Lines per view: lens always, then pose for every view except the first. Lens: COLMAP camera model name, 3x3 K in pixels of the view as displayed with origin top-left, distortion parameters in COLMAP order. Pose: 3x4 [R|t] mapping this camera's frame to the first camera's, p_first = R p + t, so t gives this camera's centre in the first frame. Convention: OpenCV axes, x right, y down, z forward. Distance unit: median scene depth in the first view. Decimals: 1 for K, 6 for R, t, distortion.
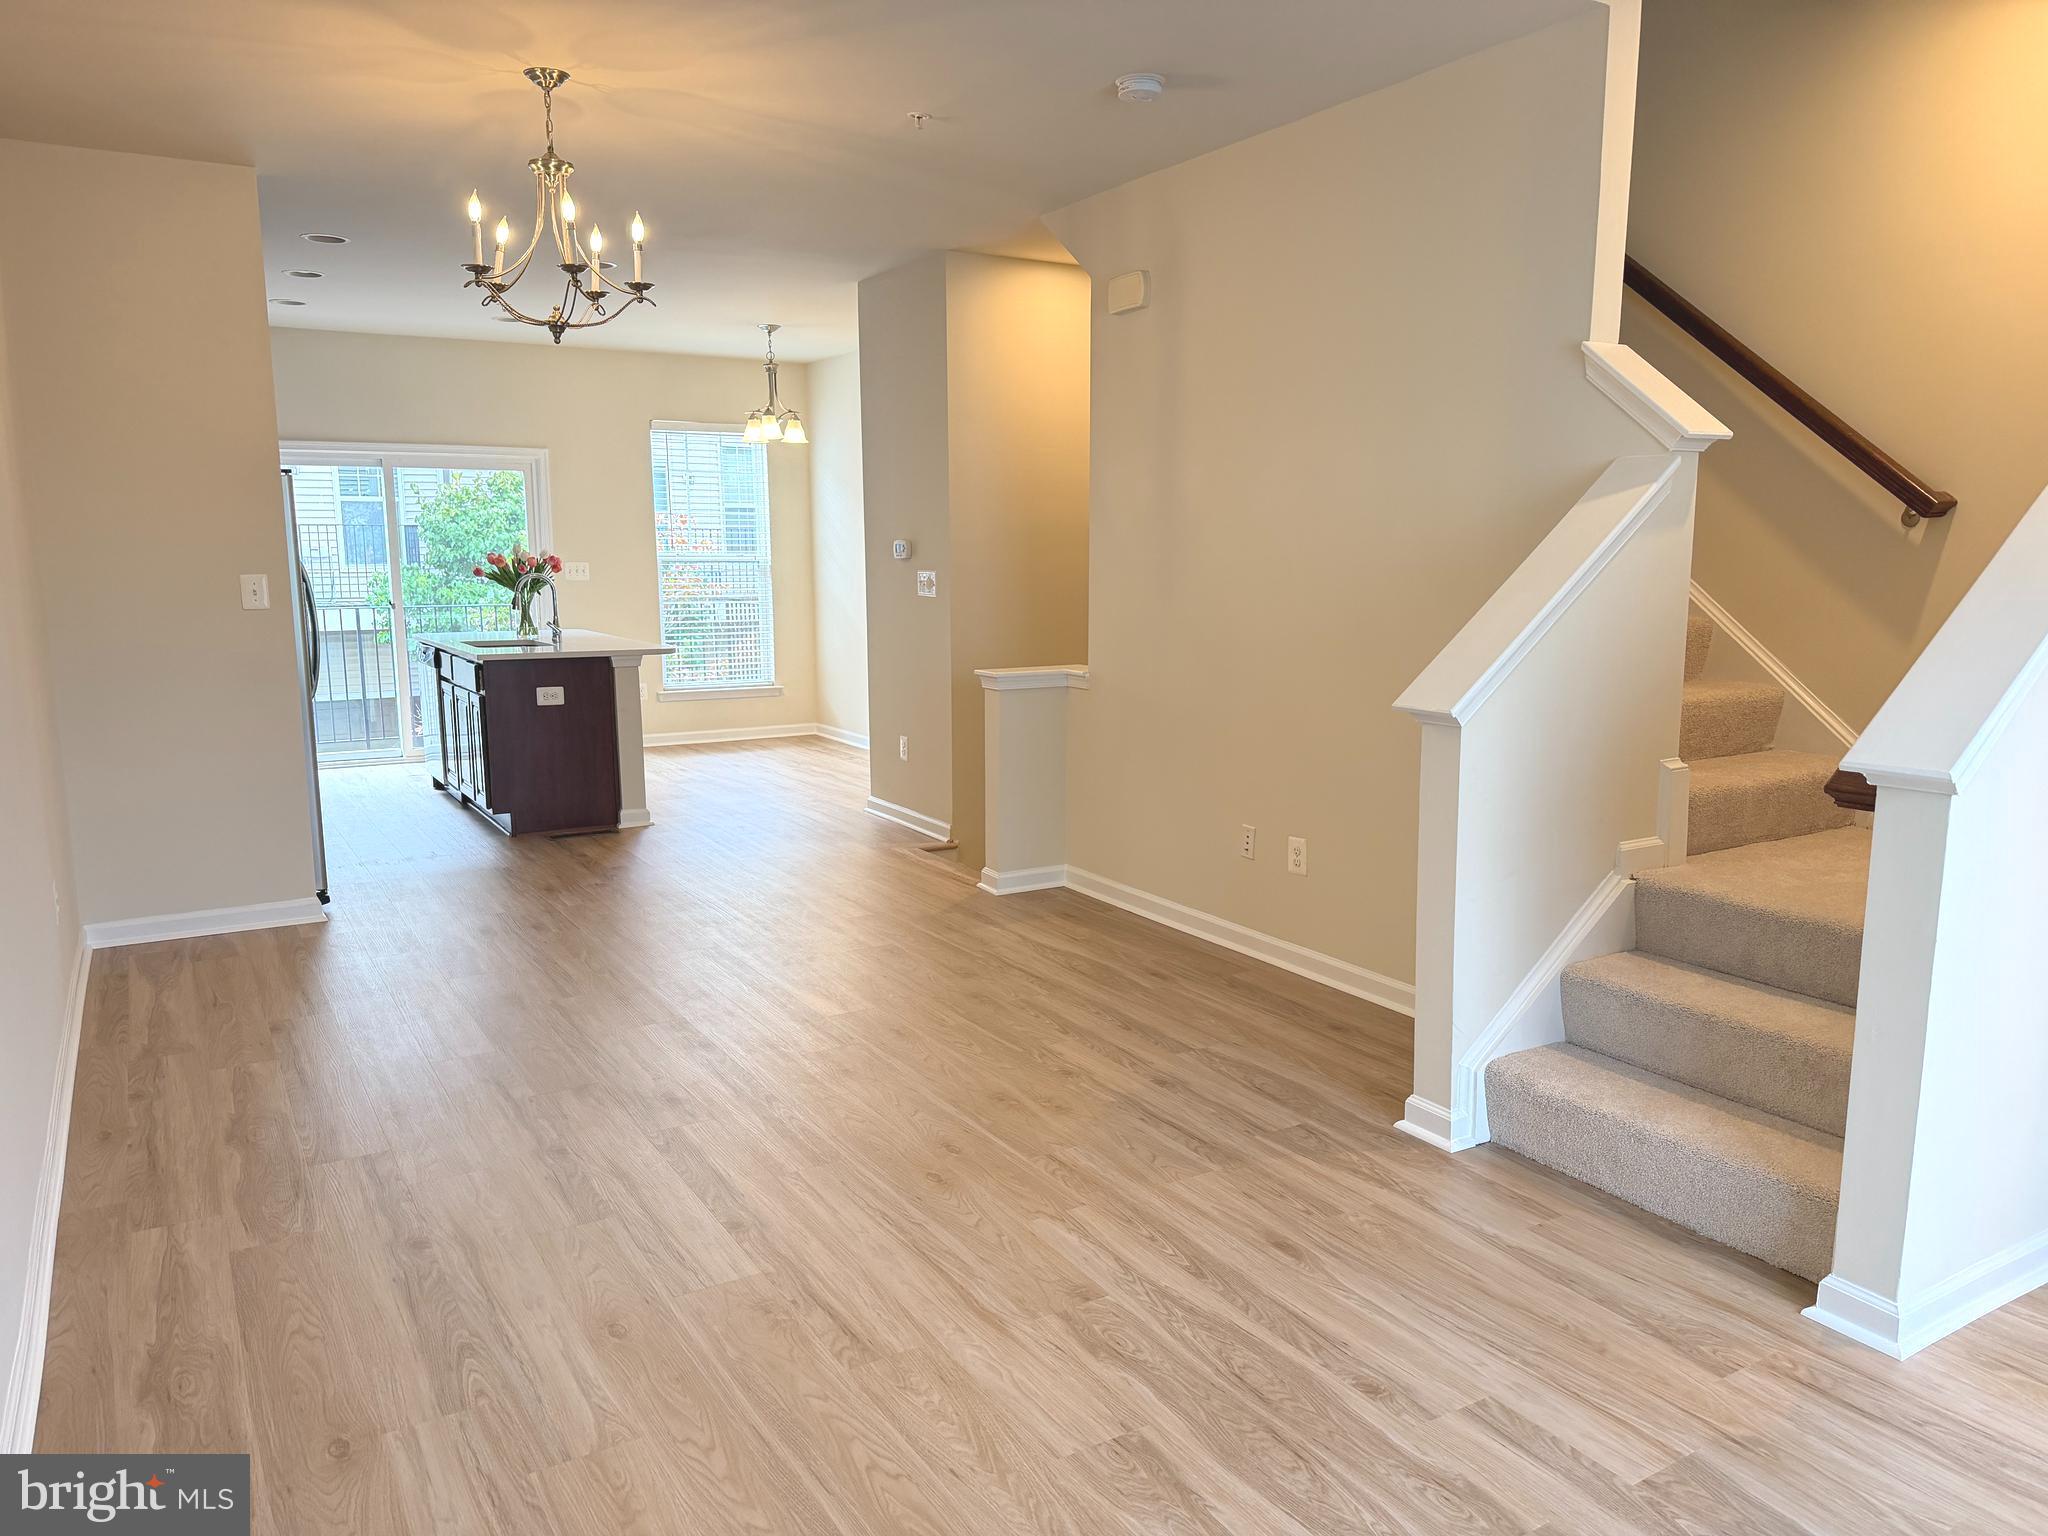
lens RADIAL K [[1426.3, 0, 1022.1], [0, 1426.3, 771.8], [0, 0, 1]] dist [0.185404, -0.329486]
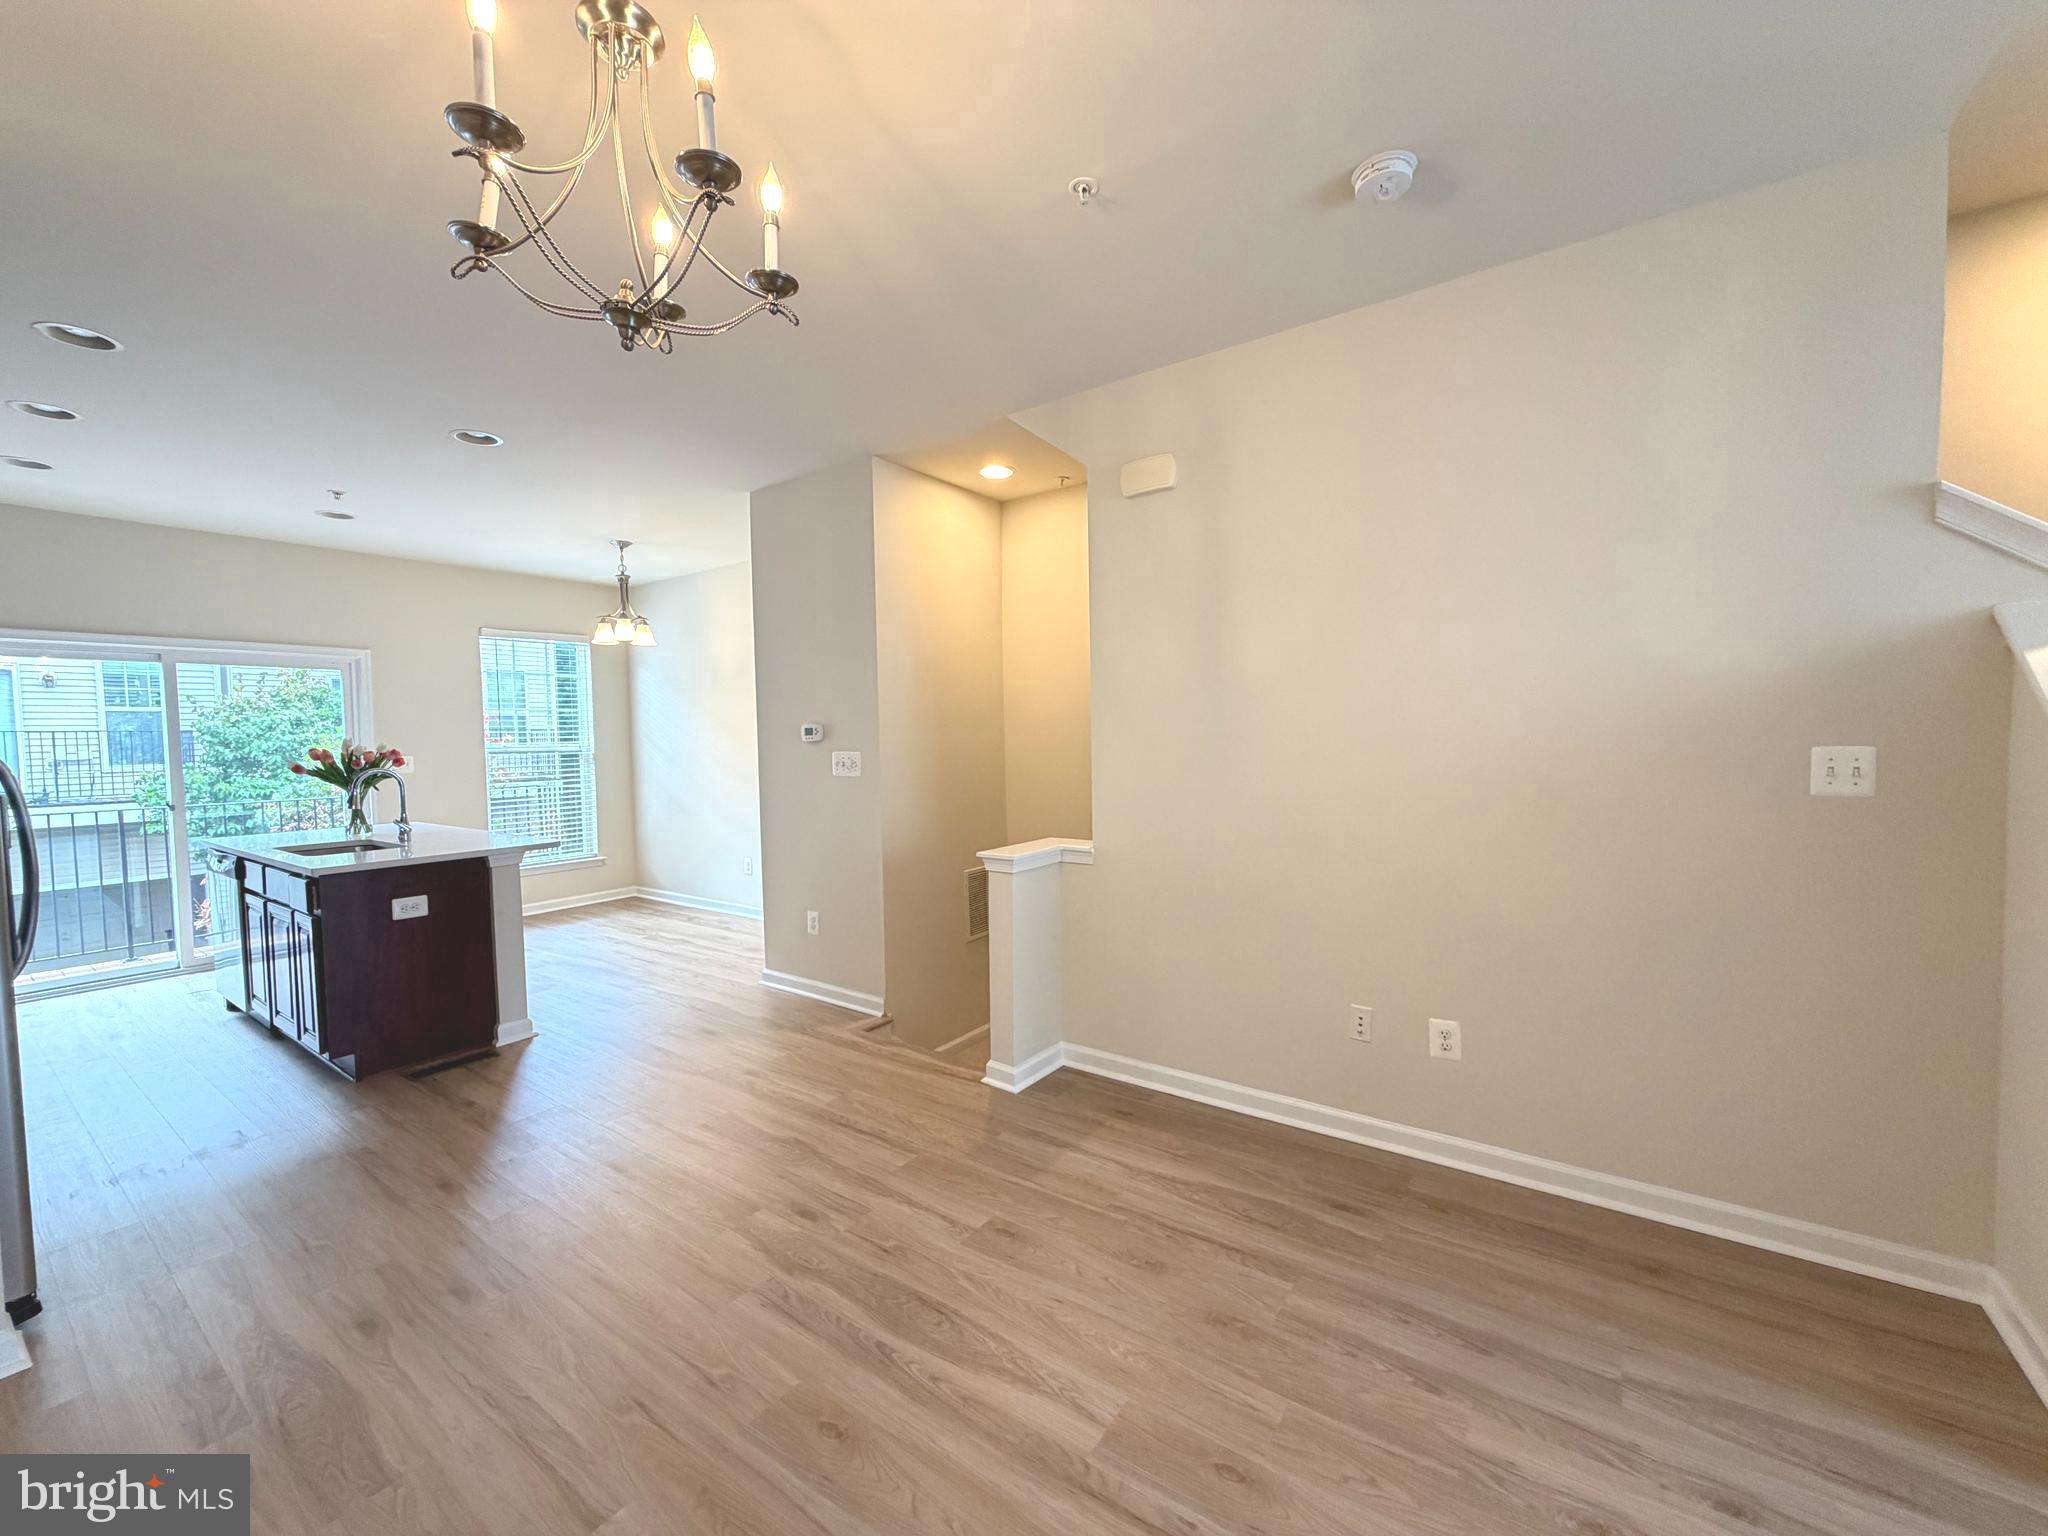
lens RADIAL K [[816.8, 0, 1016.5], [0, 816.8, 771.6], [0, 0, 1]] dist [0.000527, 0.000006]
pose [[0.918296, -0.031192, 0.394663, -0.216132], [0.076310, 0.992143, -0.099144, -0.067083], [-0.388470, 0.121160, 0.913461, 0.476433]]
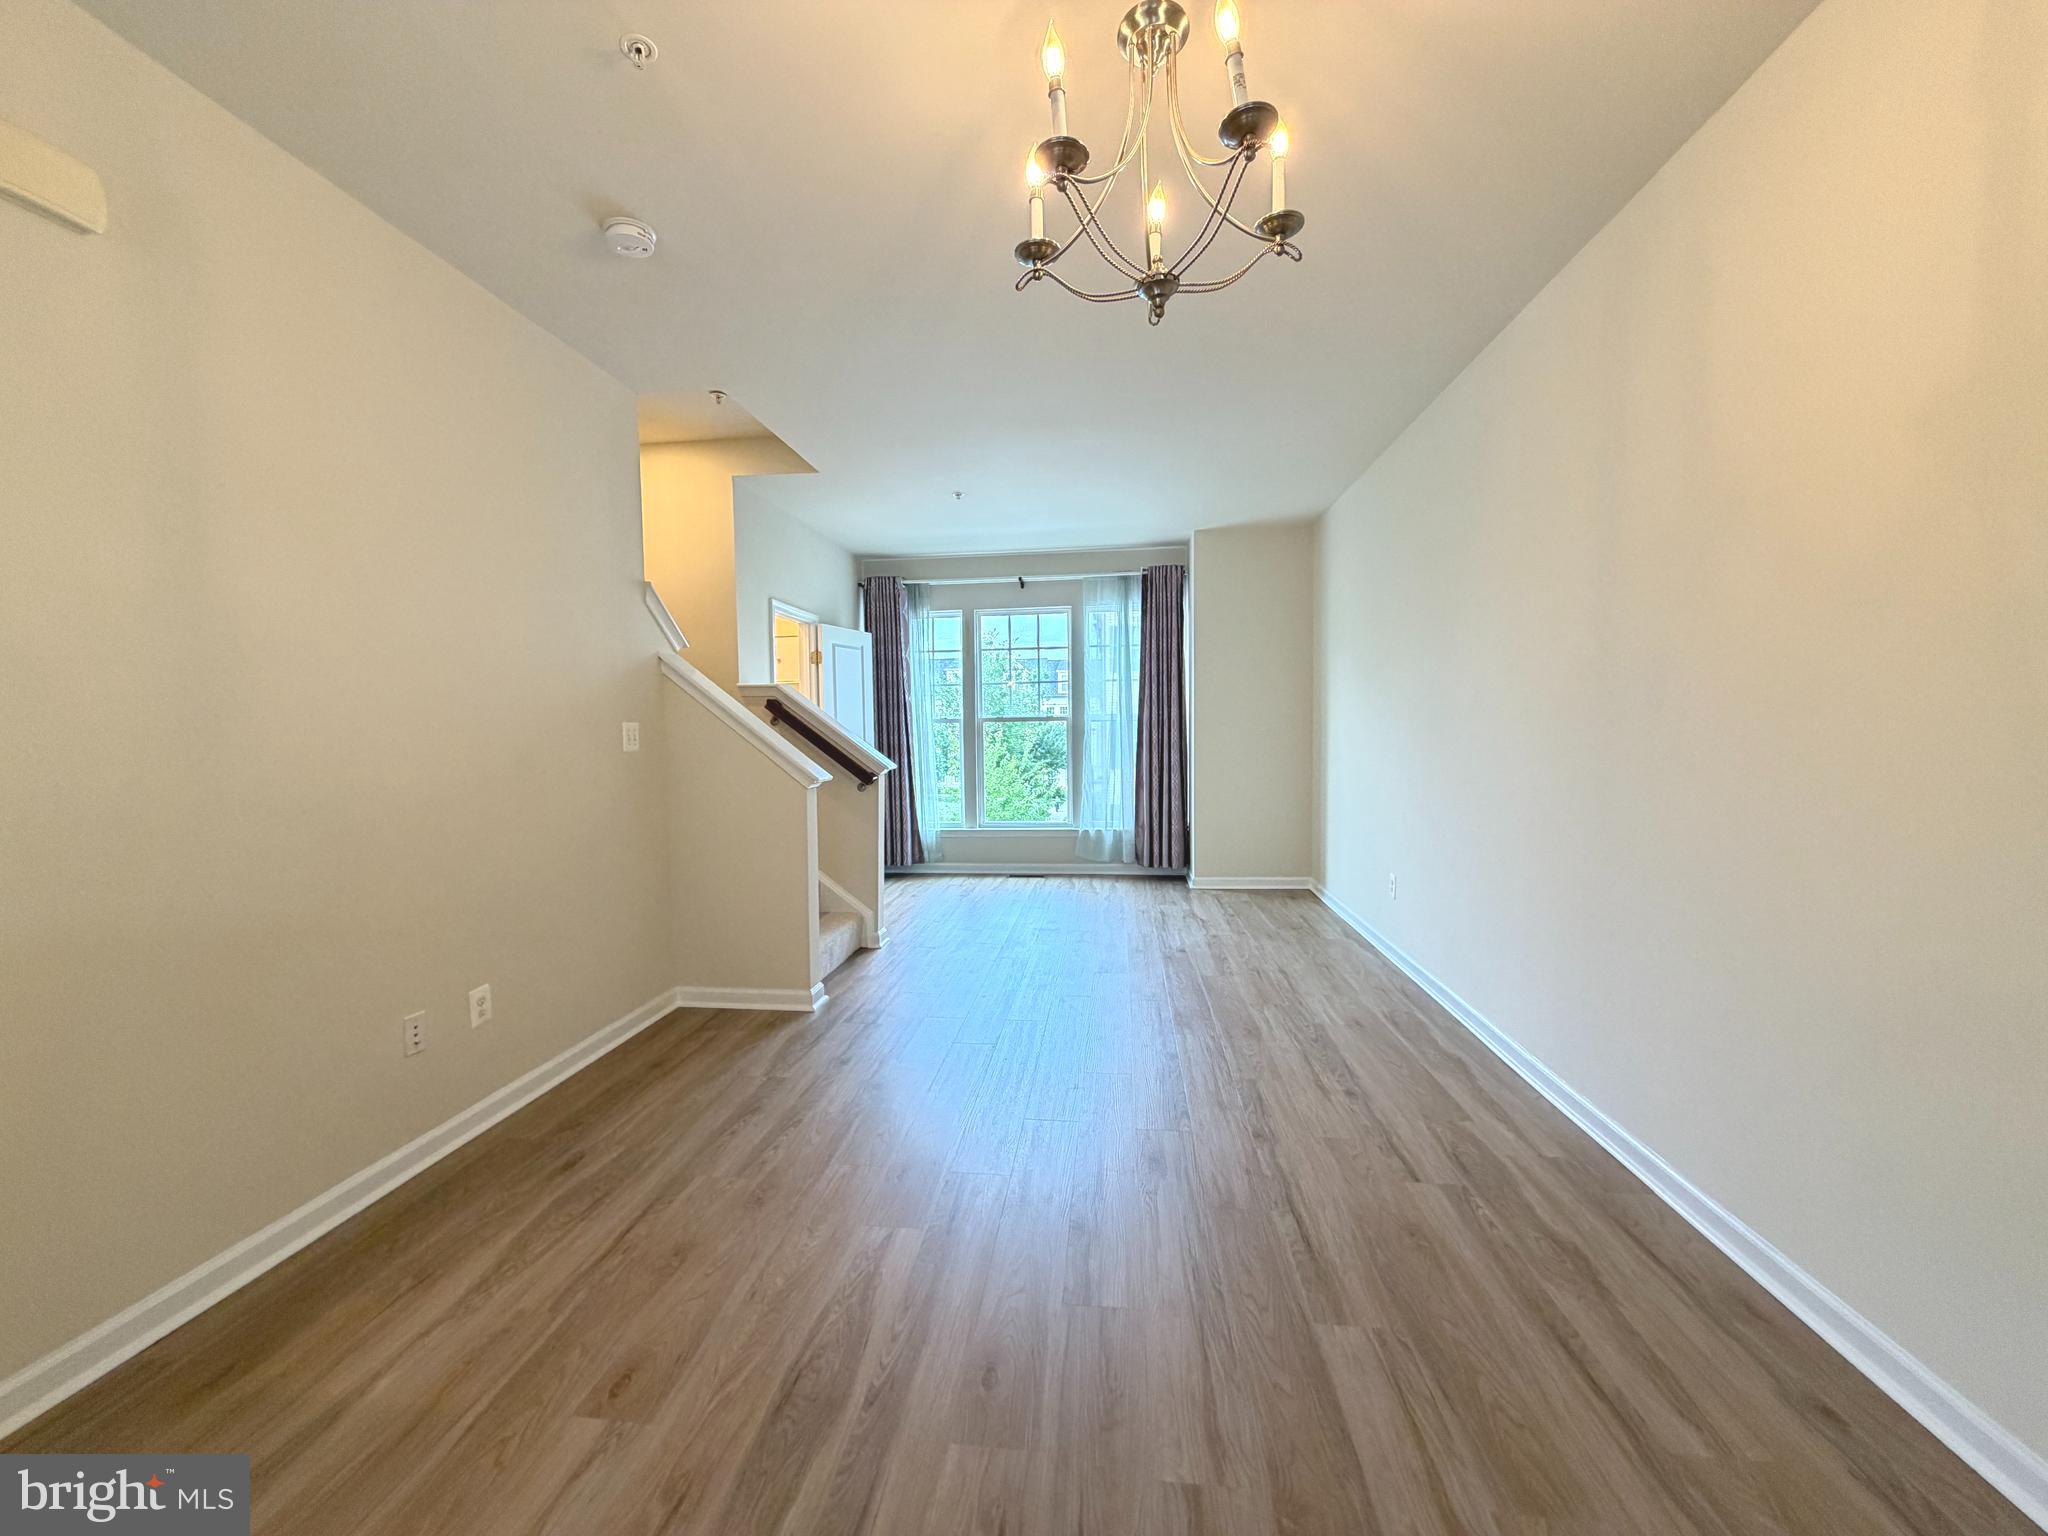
lens RADIAL K [[816.8, 0, 1016.5], [0, 816.8, 771.6], [0, 0, 1]] dist [0.000527, 0.000006]
pose [[-0.788344, -0.018563, 0.614955, -0.338484], [0.112351, 0.978393, 0.173561, -0.119415], [-0.604890, 0.205917, -0.769225, 0.932129]]
